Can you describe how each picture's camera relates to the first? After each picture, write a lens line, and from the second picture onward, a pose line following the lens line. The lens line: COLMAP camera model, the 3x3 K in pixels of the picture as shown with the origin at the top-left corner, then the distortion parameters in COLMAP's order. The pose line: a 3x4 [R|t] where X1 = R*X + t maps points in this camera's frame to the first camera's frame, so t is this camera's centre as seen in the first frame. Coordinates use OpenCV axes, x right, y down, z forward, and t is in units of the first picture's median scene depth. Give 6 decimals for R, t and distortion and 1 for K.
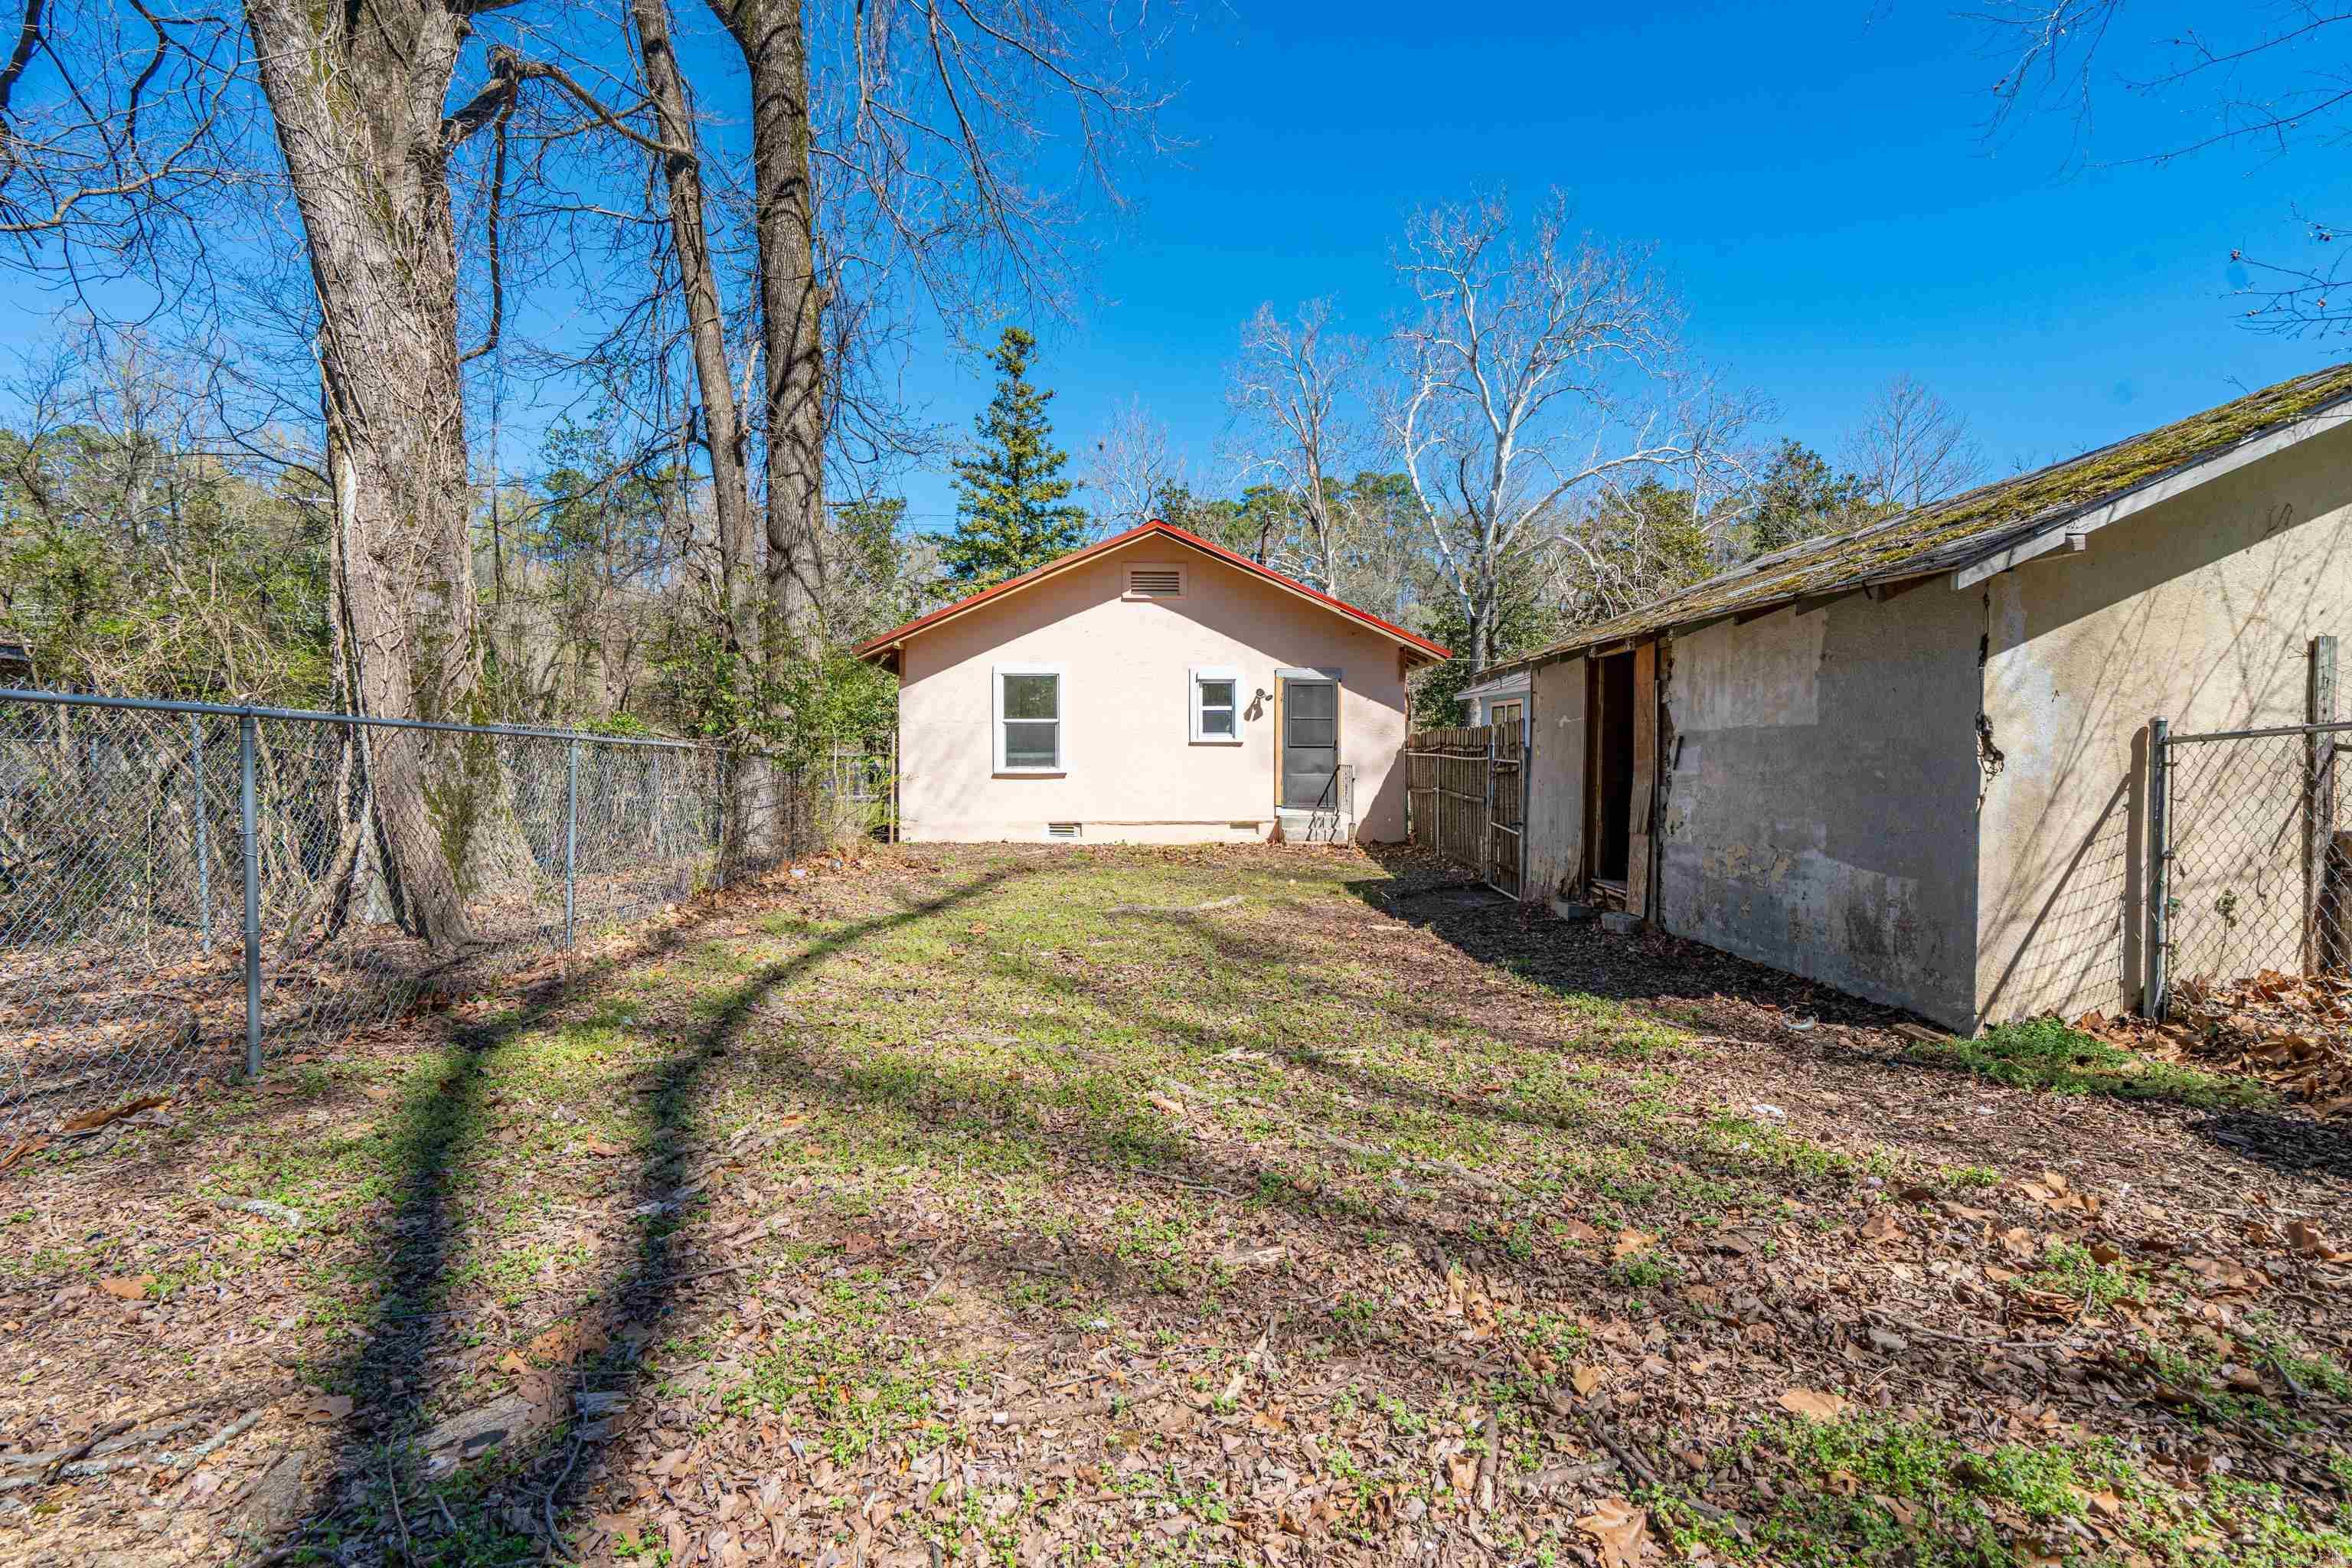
lens RADIAL K [[1072.7, 0, 1163.7], [0, 1072.7, 783.4], [0, 0, 1]] dist [-0.003848, 0.002470]
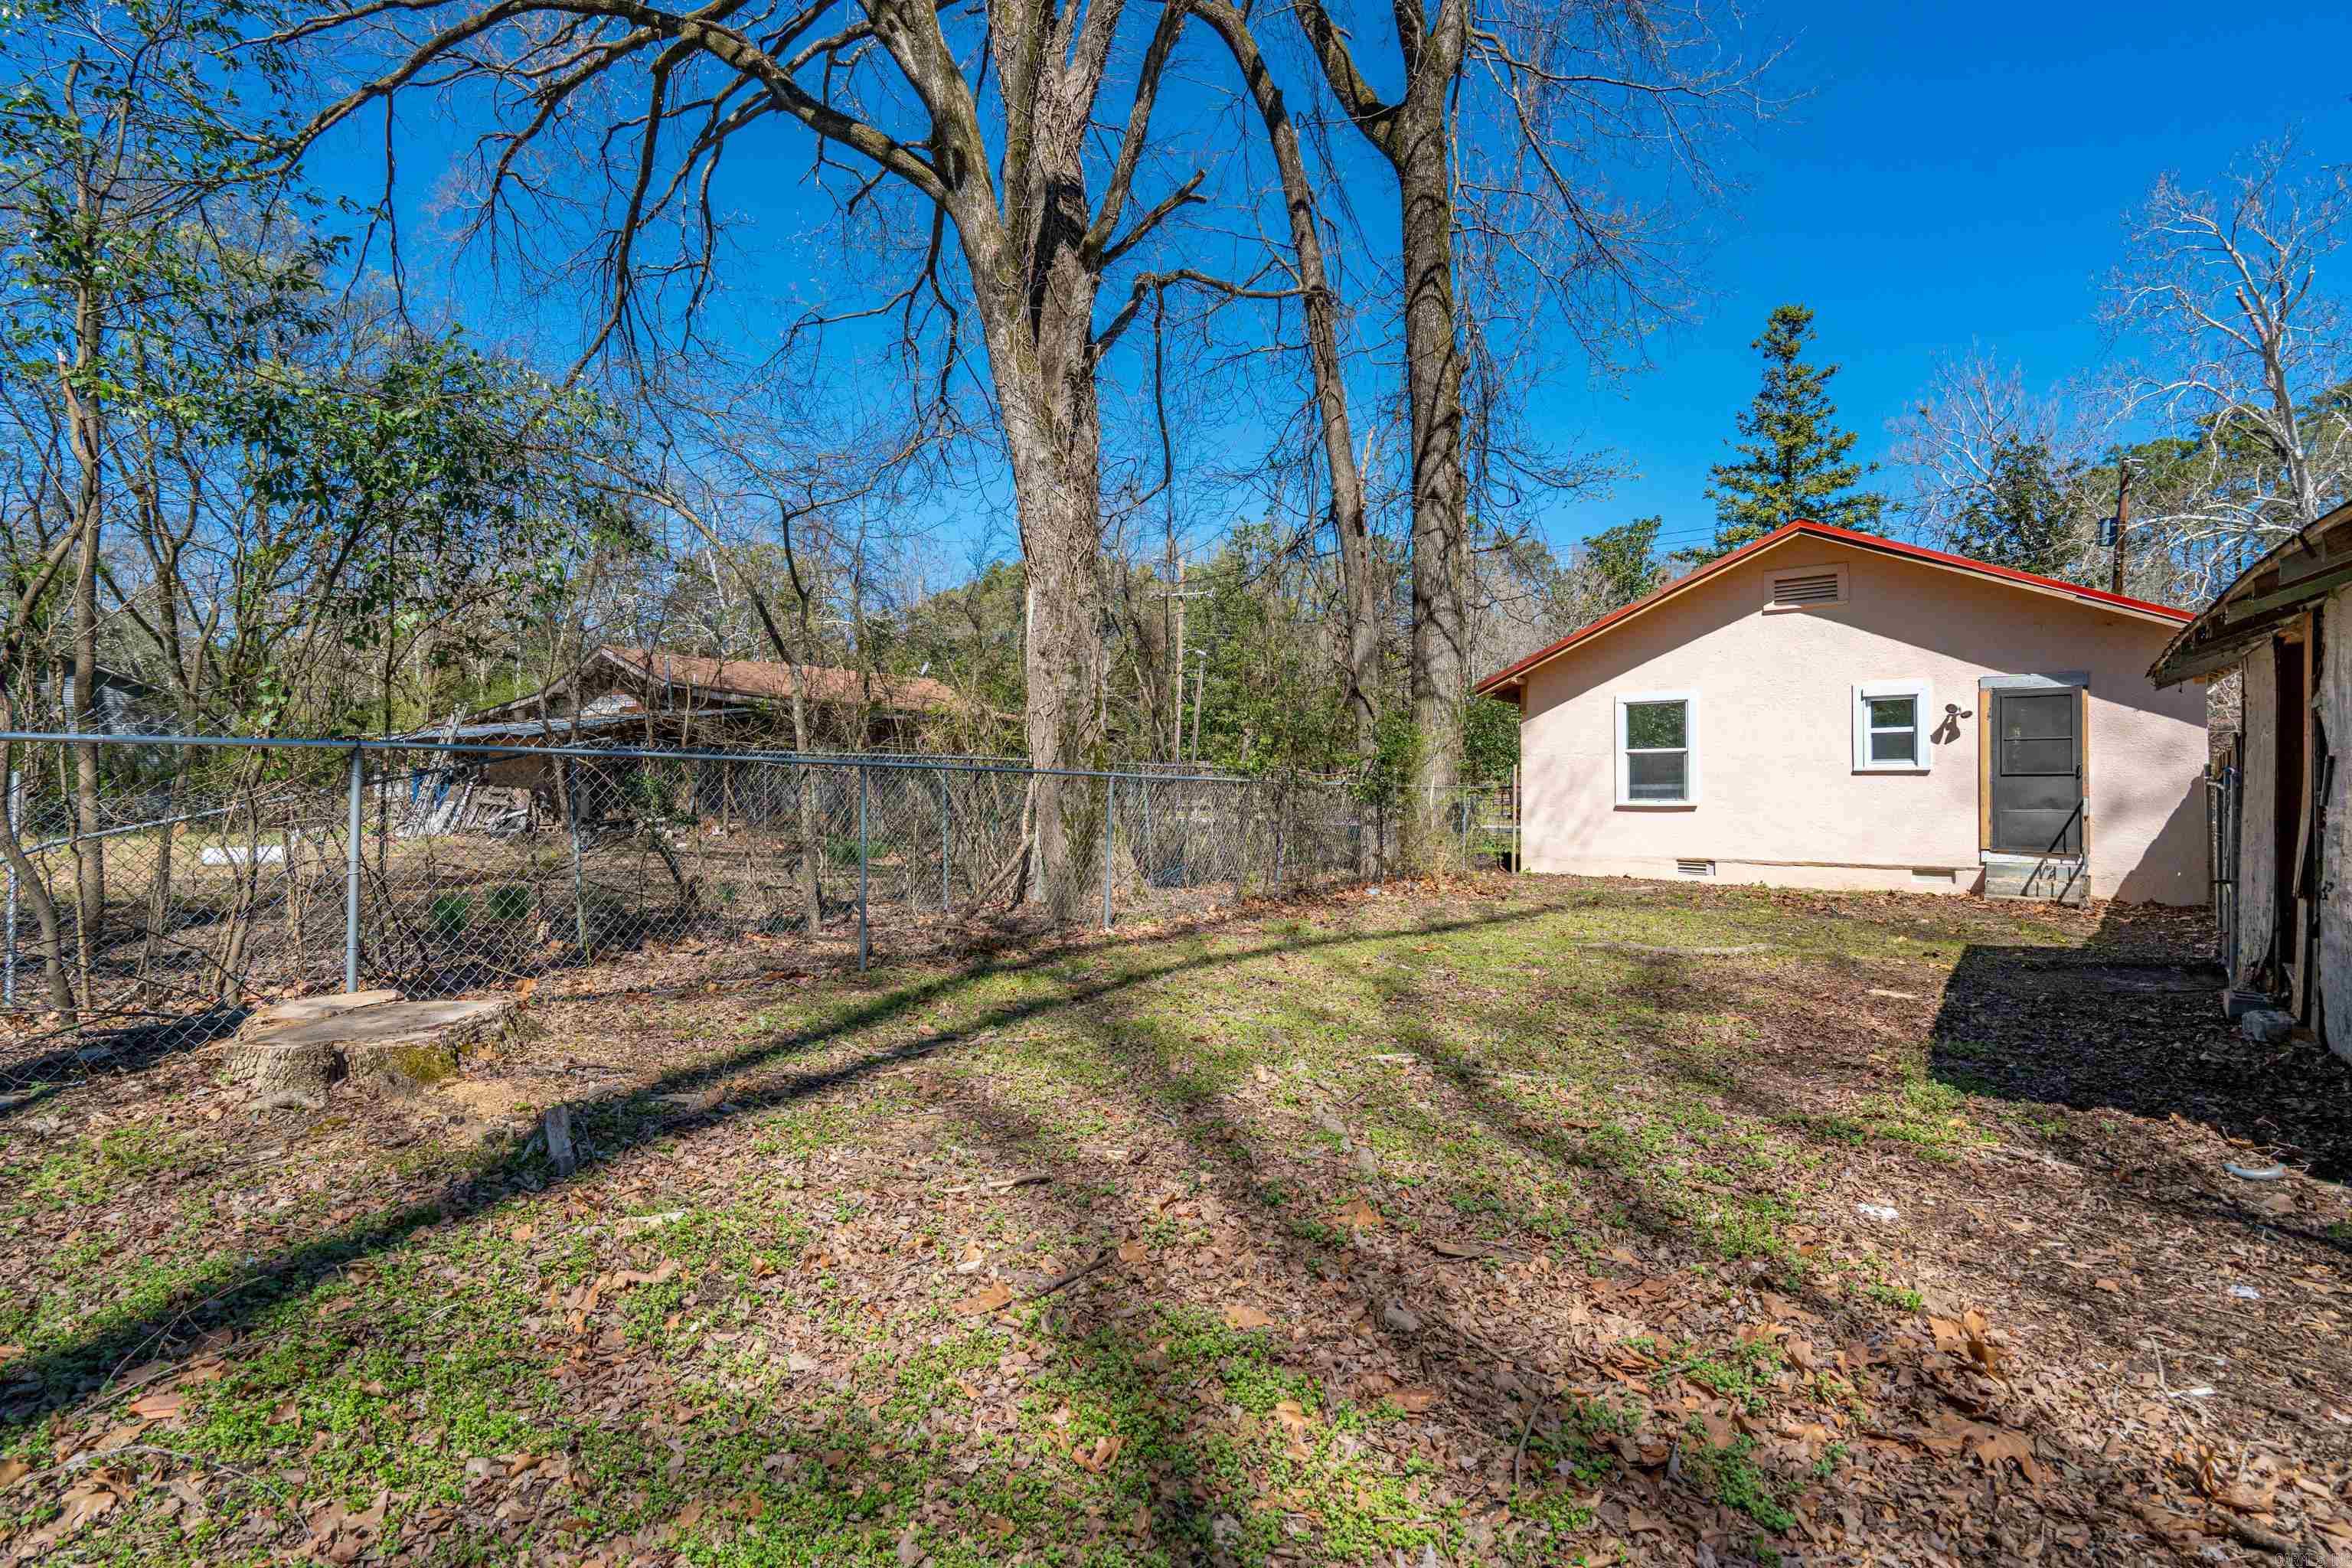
lens RADIAL K [[1072.7, 0, 1163.3], [0, 1072.7, 783.4], [0, 0, 1]] dist [-0.003848, 0.002470]
pose [[0.753820, -0.003950, -0.657069, 0.169838], [-0.015195, 0.999610, -0.023442, -0.000352], [0.656905, 0.027655, 0.753466, -0.000862]]
